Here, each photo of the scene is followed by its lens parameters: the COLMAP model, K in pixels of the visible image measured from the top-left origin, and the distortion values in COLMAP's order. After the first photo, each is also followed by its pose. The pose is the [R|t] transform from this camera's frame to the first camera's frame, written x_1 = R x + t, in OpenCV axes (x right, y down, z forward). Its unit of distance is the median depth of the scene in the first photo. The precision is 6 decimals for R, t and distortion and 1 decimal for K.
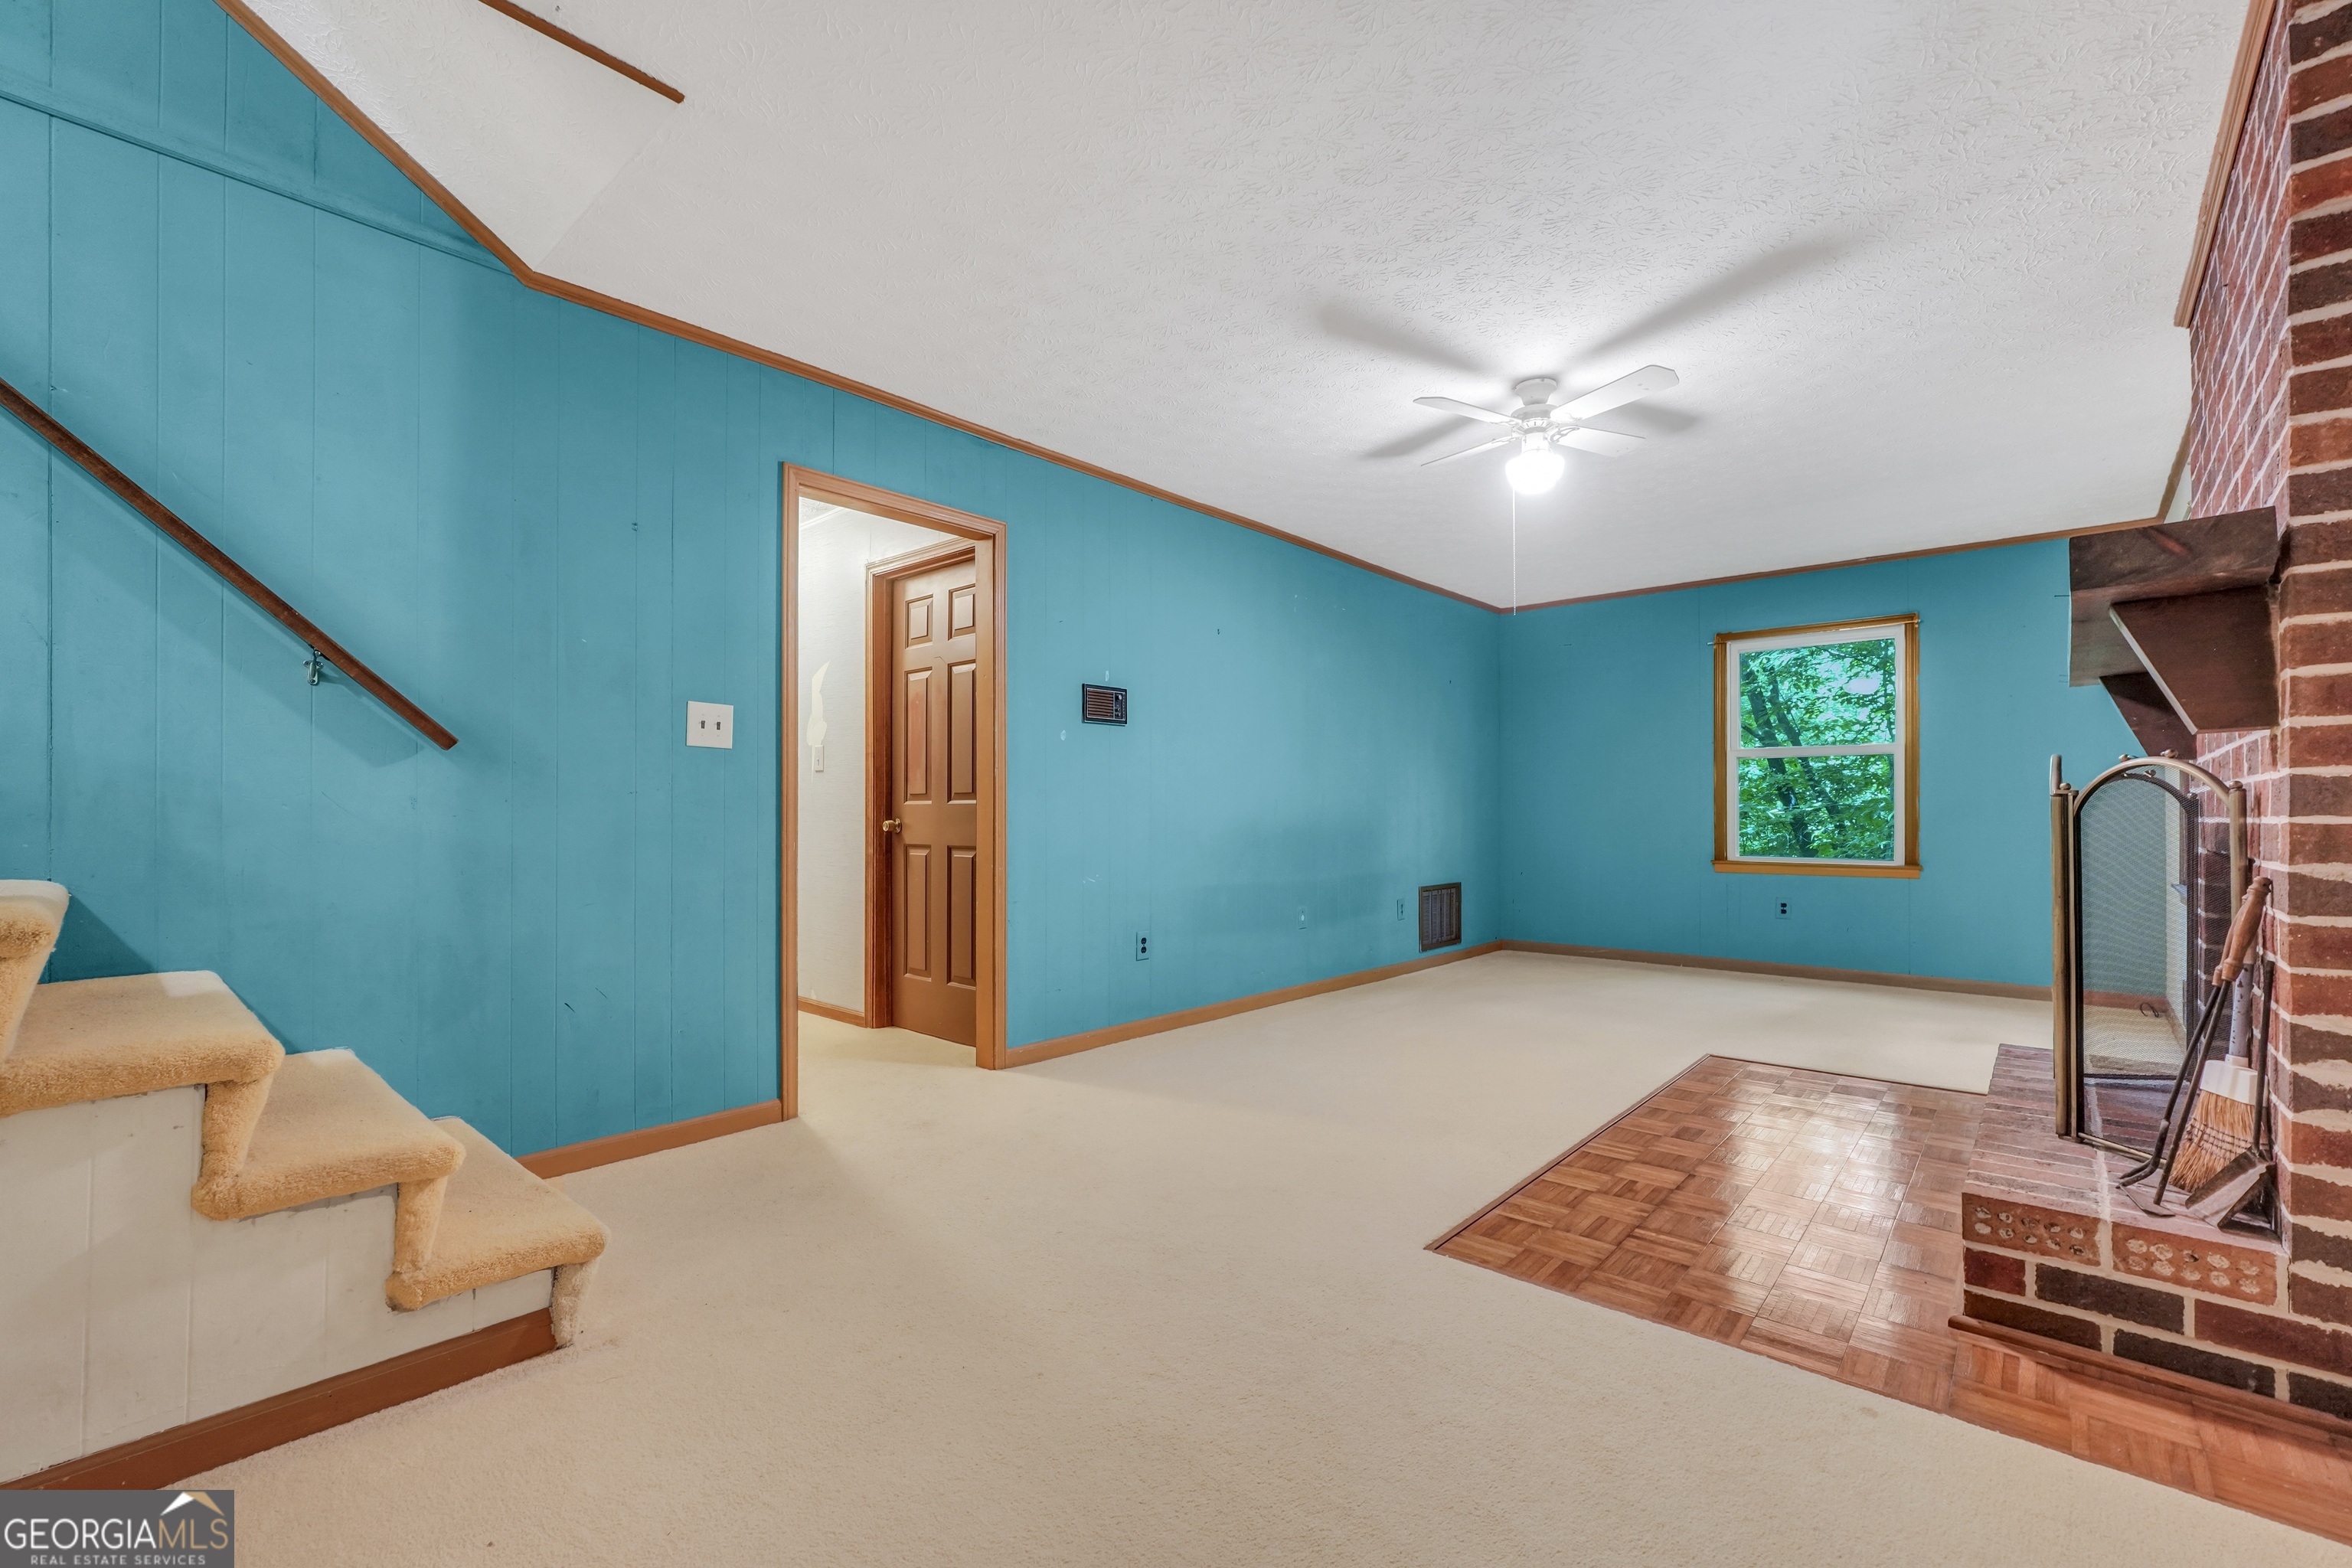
lens RADIAL K [[1009.3, 0, 1210.2], [0, 1009.3, 804.9], [0, 0, 1]] dist [-0.027450, 0.004996]
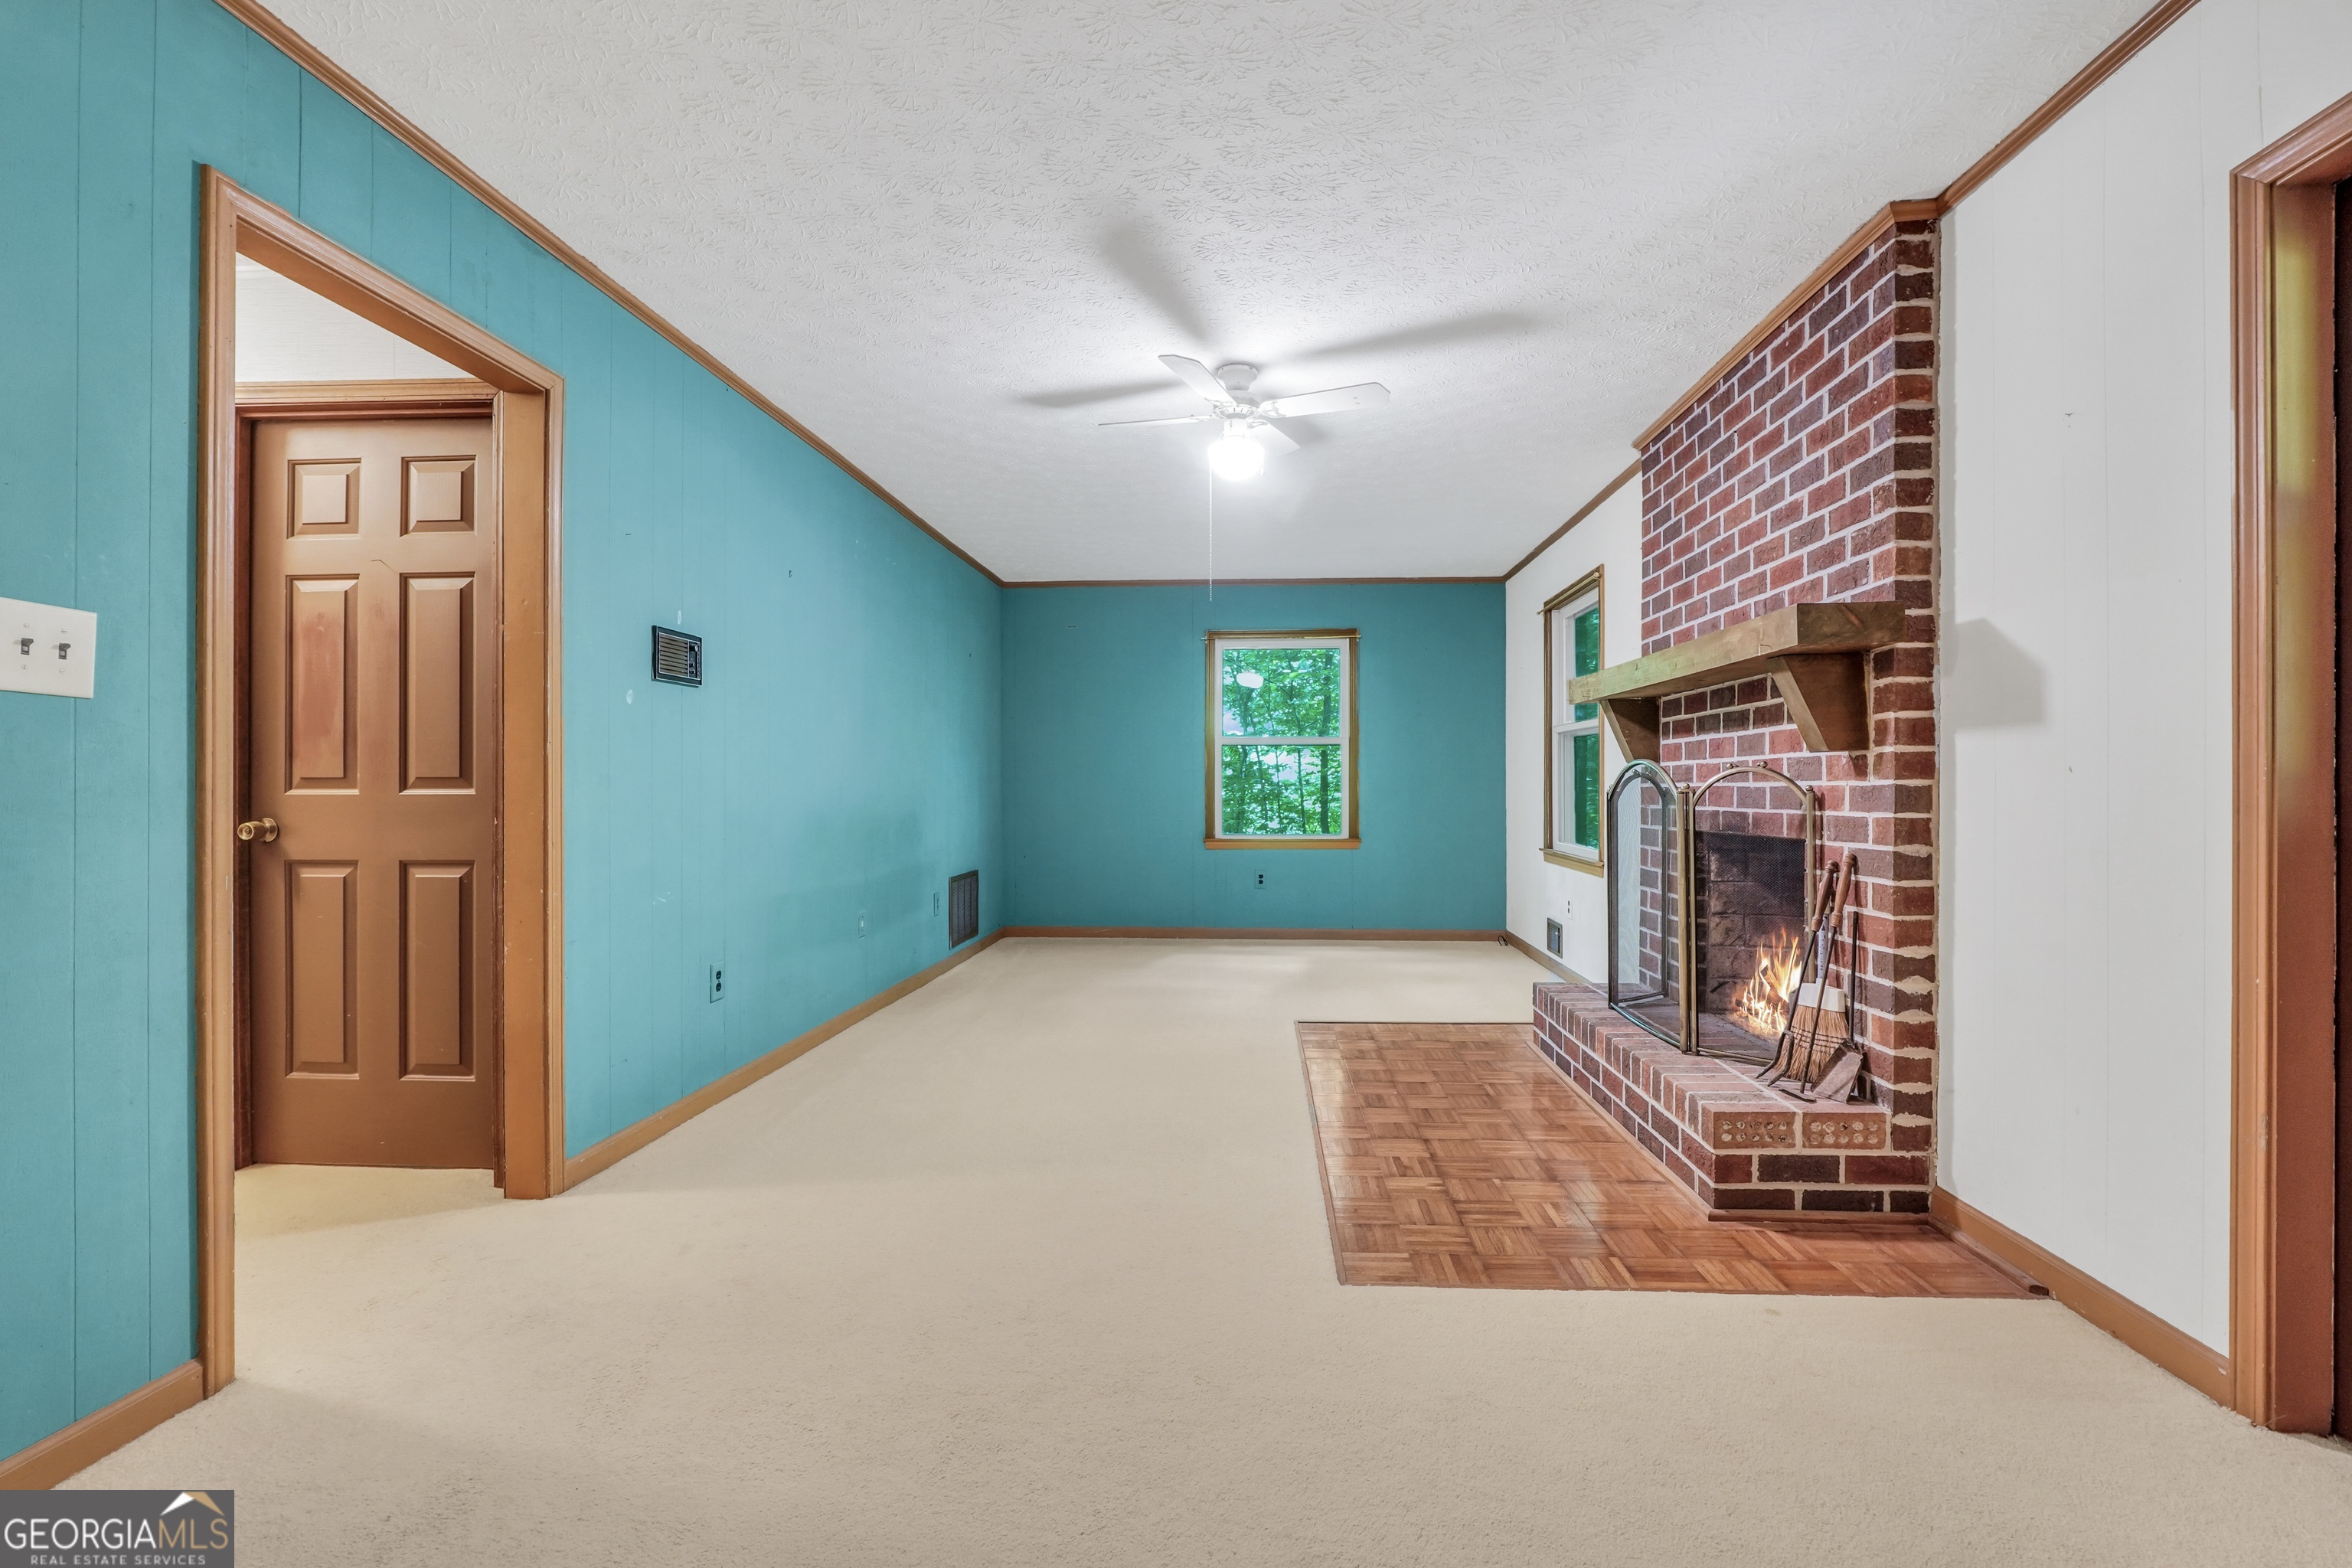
lens RADIAL K [[1009.3, 0, 1226.9], [0, 1009.3, 783.2], [0, 0, 1]] dist [-0.027450, 0.004996]
pose [[0.779527, 0.001856, 0.626365, -0.329917], [-0.005431, 0.999978, 0.003796, -0.017972], [-0.626345, -0.006361, 0.779520, 0.252382]]
